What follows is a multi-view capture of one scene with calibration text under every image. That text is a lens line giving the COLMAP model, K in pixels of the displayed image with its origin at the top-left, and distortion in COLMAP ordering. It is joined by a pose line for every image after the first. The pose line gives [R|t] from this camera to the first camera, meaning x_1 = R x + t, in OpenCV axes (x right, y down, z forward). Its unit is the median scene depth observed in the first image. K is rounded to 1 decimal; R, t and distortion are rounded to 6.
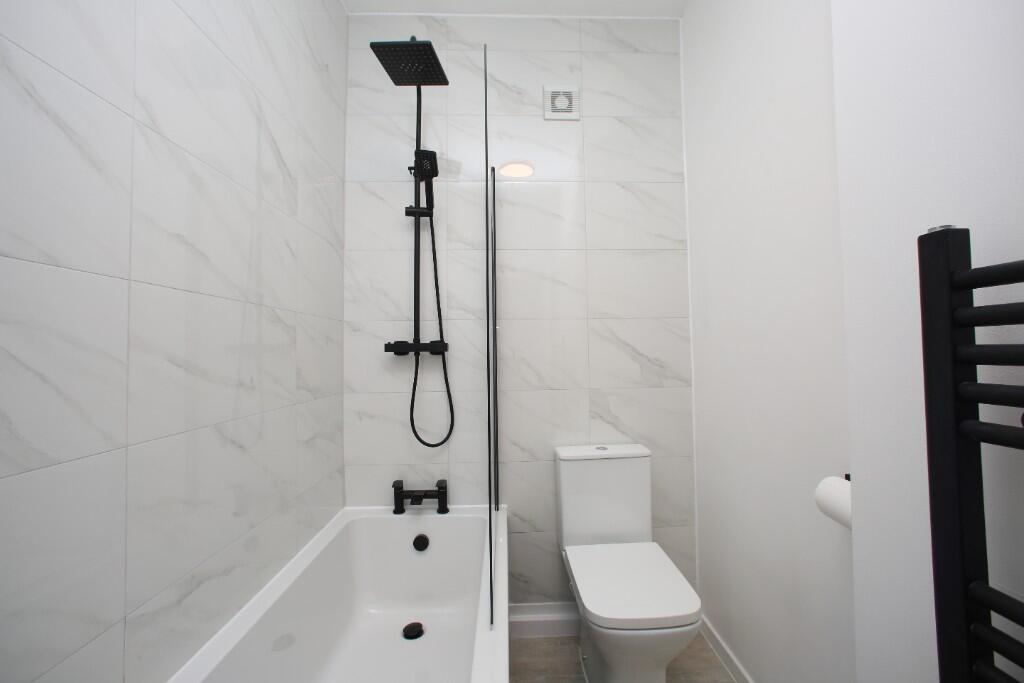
lens RADIAL K [[405.8, 0, 514.7], [0, 405.8, 336.8], [0, 0, 1]] dist [-0.057023, 0.036165]
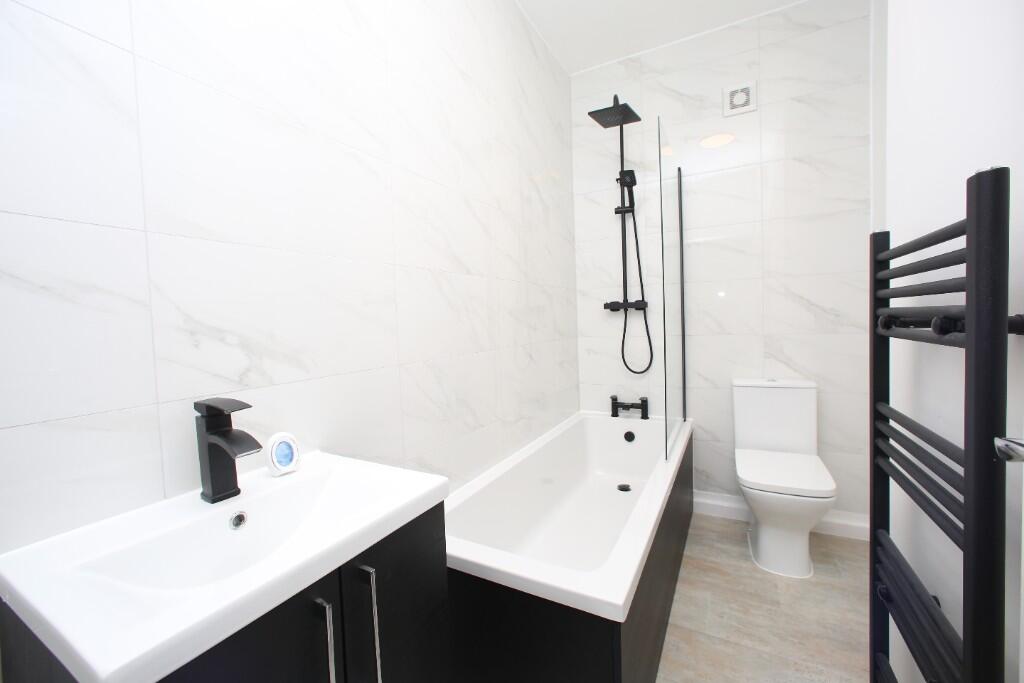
lens RADIAL K [[405.8, 0, 514.7], [0, 405.8, 336.8], [0, 0, 1]] dist [-0.057023, 0.036165]
pose [[0.870448, 0.003054, -0.492251, 0.125927], [0.040608, 0.996127, 0.077986, 0.009236], [0.490583, -0.087872, 0.866953, -0.461551]]
